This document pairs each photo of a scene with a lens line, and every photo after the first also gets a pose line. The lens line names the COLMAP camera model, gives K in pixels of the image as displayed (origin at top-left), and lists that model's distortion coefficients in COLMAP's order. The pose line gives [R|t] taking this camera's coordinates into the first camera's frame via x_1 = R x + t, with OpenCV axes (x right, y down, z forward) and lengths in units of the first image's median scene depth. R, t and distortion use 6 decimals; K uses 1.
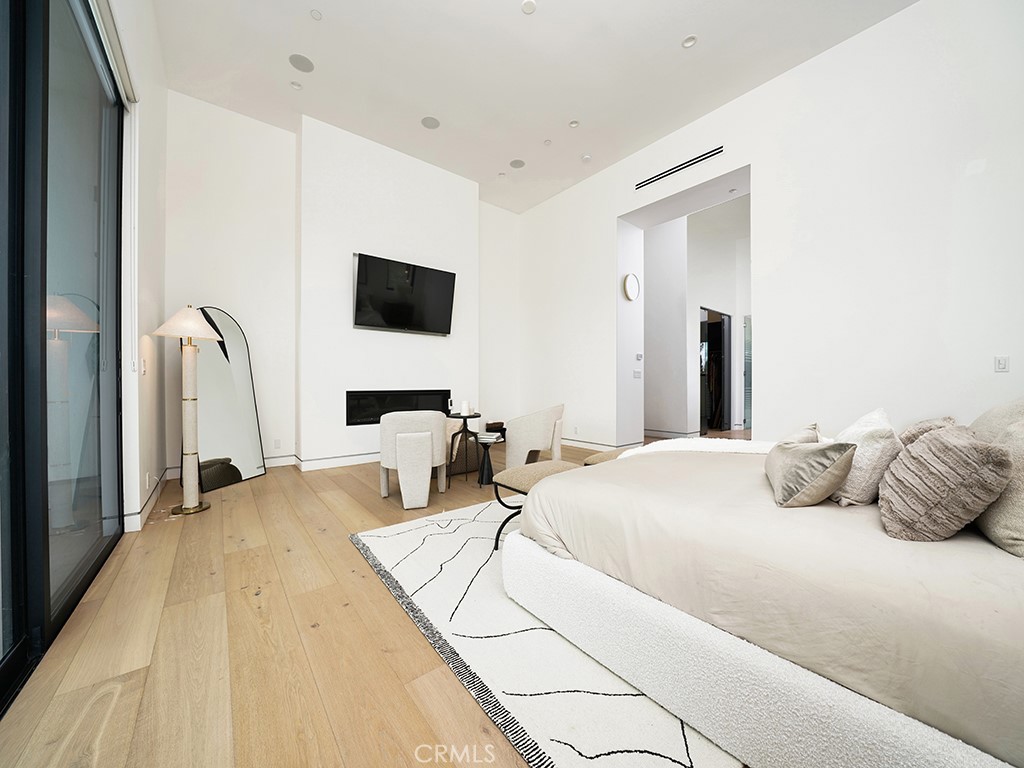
lens RADIAL K [[362.1, 0, 515.1], [0, 362.1, 383.8], [0, 0, 1]] dist [-0.019635, 0.000086]
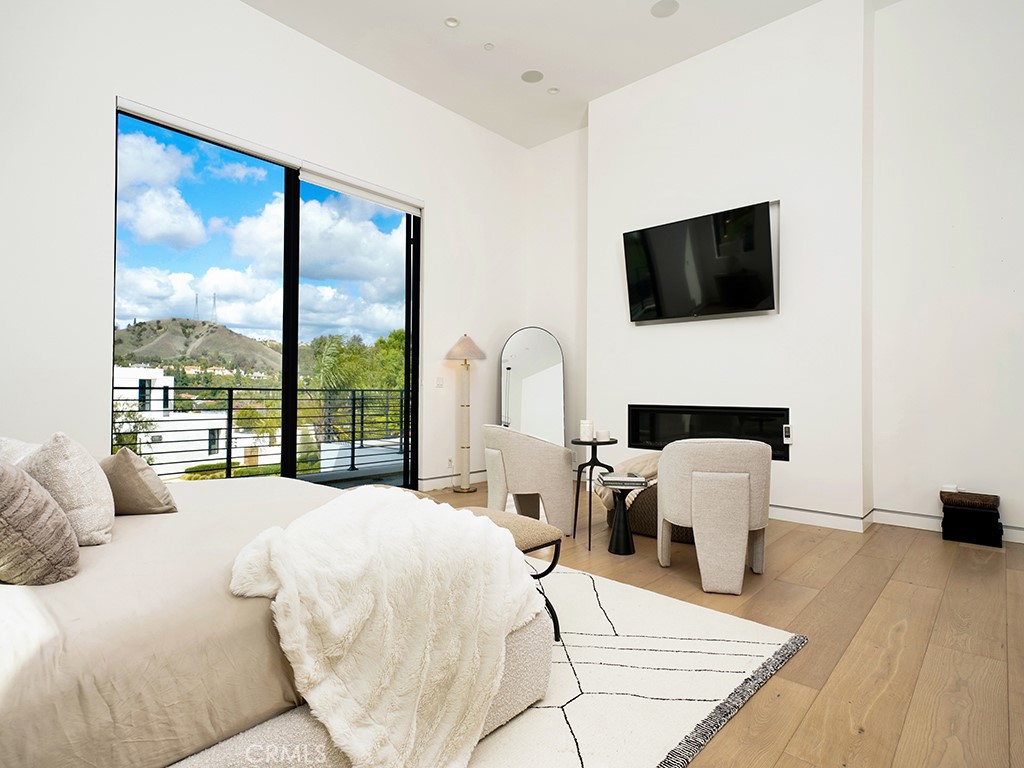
lens RADIAL K [[555.0, 0, 512.0], [0, 555.0, 384.0], [0, 0, 1]] dist [0.021326, 0.000155]
pose [[0.160287, -0.016442, -0.986933, 0.692535], [-0.011367, 0.999764, -0.018502, -0.000329], [0.987005, 0.014185, 0.160063, 0.519731]]
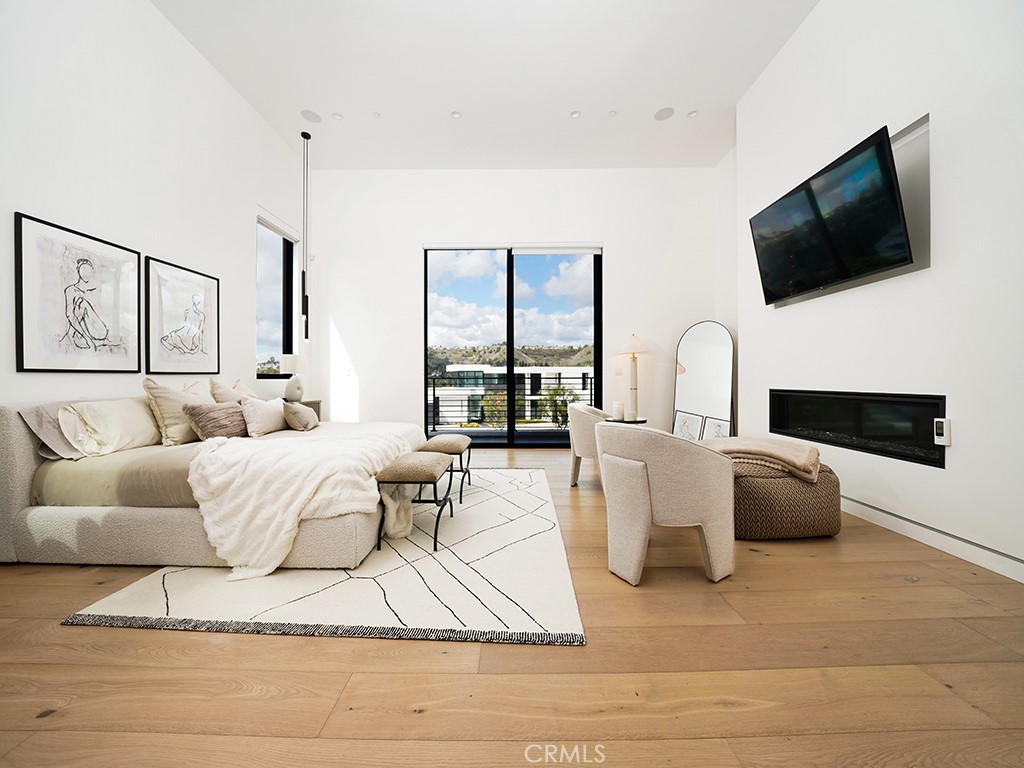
lens RADIAL K [[362.1, 0, 515.1], [0, 362.1, 383.8], [0, 0, 1]] dist [-0.019635, 0.000086]
pose [[-0.641159, 0.010950, -0.767330, 0.487453], [0.000376, 0.999903, 0.013955, -0.002959], [0.767408, 0.008659, -0.641100, 1.032968]]
